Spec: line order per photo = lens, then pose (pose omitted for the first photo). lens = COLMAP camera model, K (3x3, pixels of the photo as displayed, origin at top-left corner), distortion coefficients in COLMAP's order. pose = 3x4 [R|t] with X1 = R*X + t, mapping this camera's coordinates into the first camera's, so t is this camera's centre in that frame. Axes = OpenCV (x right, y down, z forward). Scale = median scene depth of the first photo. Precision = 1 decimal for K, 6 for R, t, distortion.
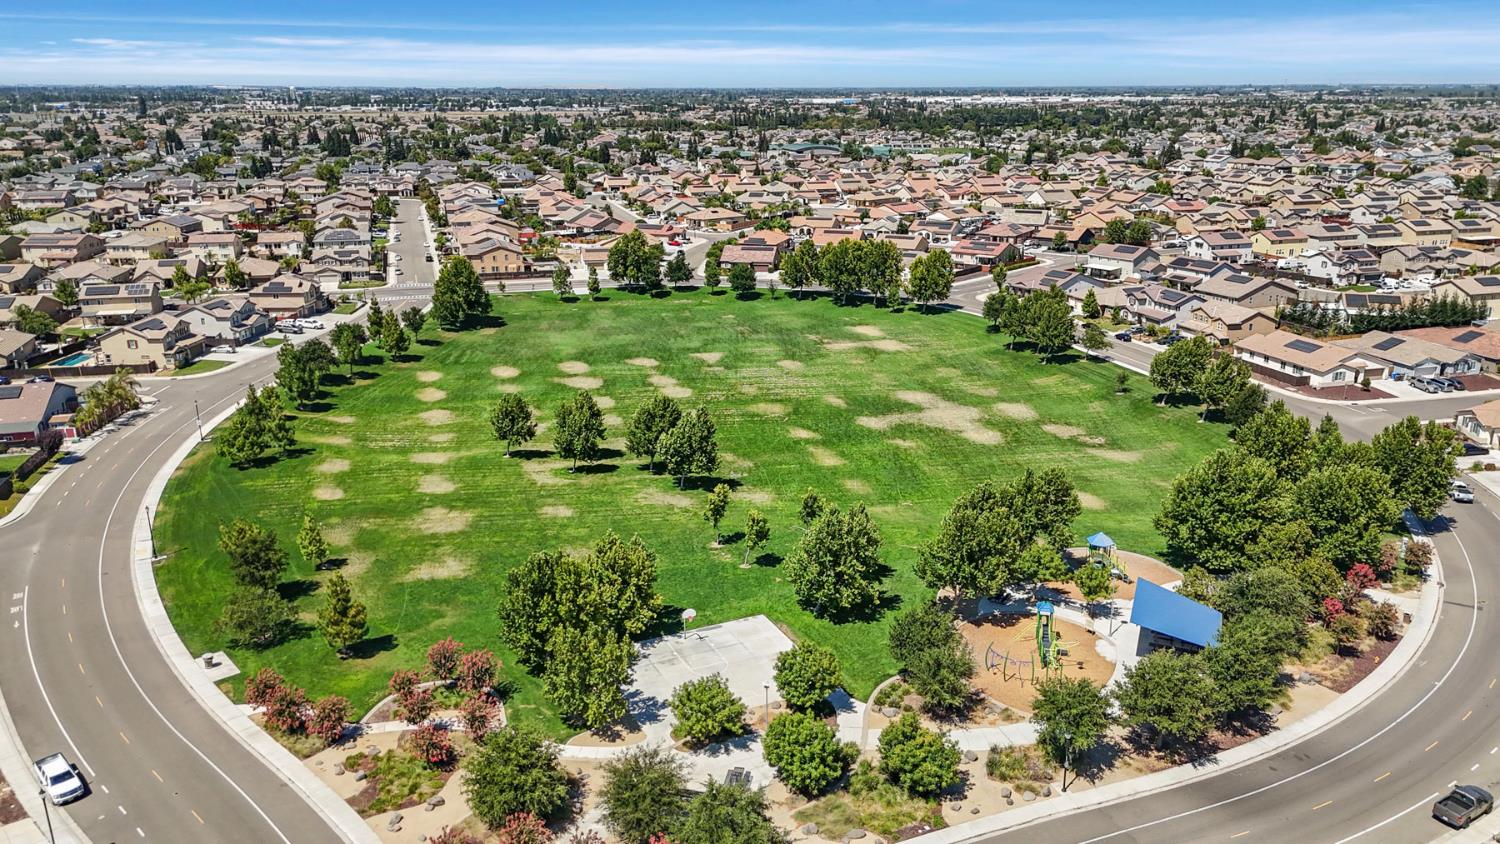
lens RADIAL K [[1108.1, 0, 749.9], [0, 1108.1, 419.1], [0, 0, 1]] dist [0.065030, -0.059902]
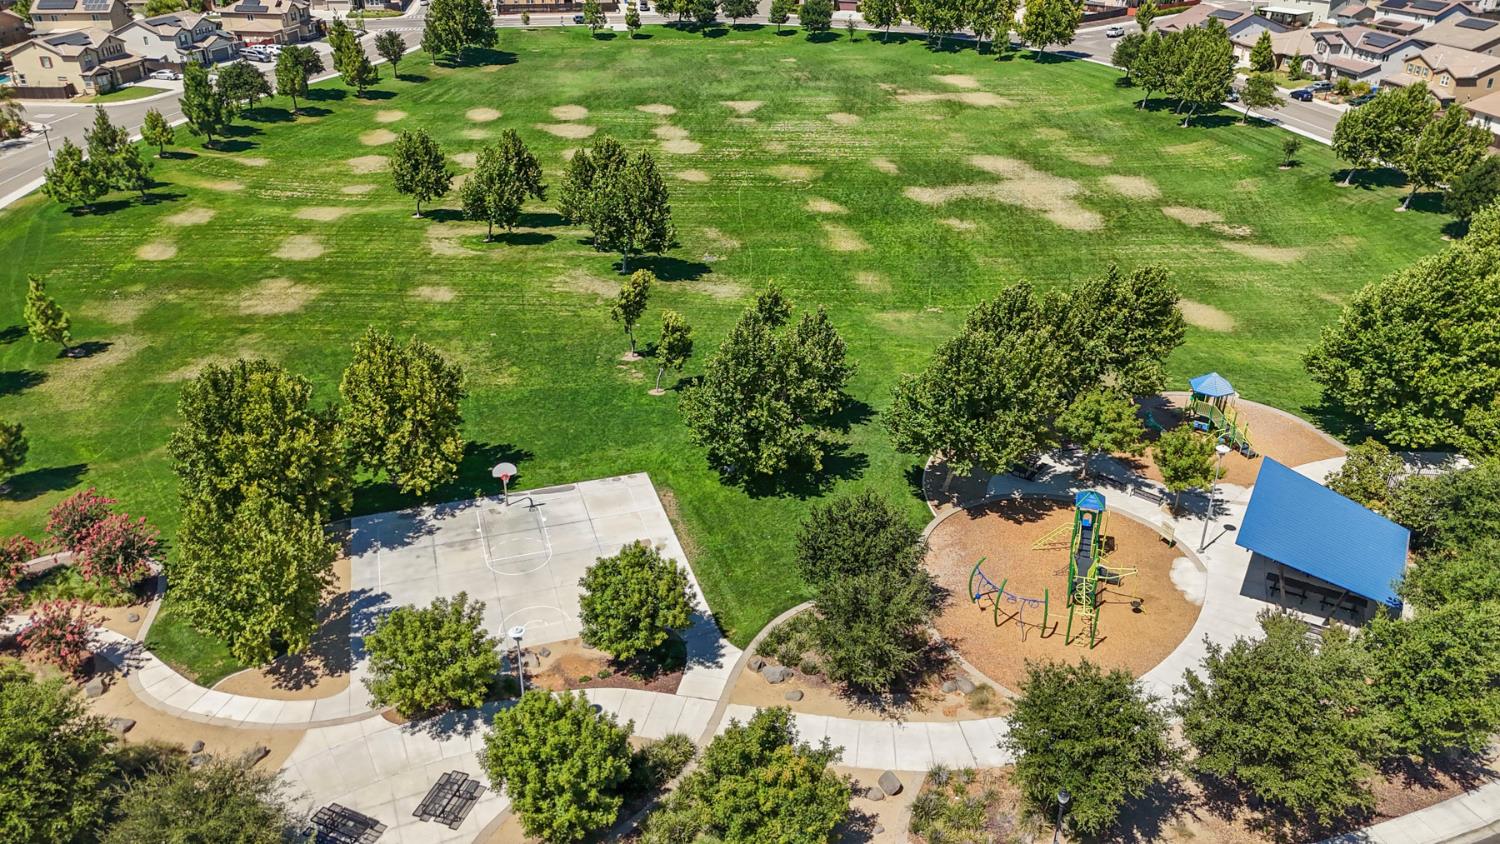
lens RADIAL K [[1108.1, 0, 735.5], [0, 1108.1, 436.3], [0, 0, 1]] dist [0.065030, -0.059902]
pose [[0.990922, 0.066958, -0.116575, 0.099479], [-0.041794, 0.977606, 0.206250, 0.015138], [0.127774, -0.199506, 0.971530, 0.280652]]
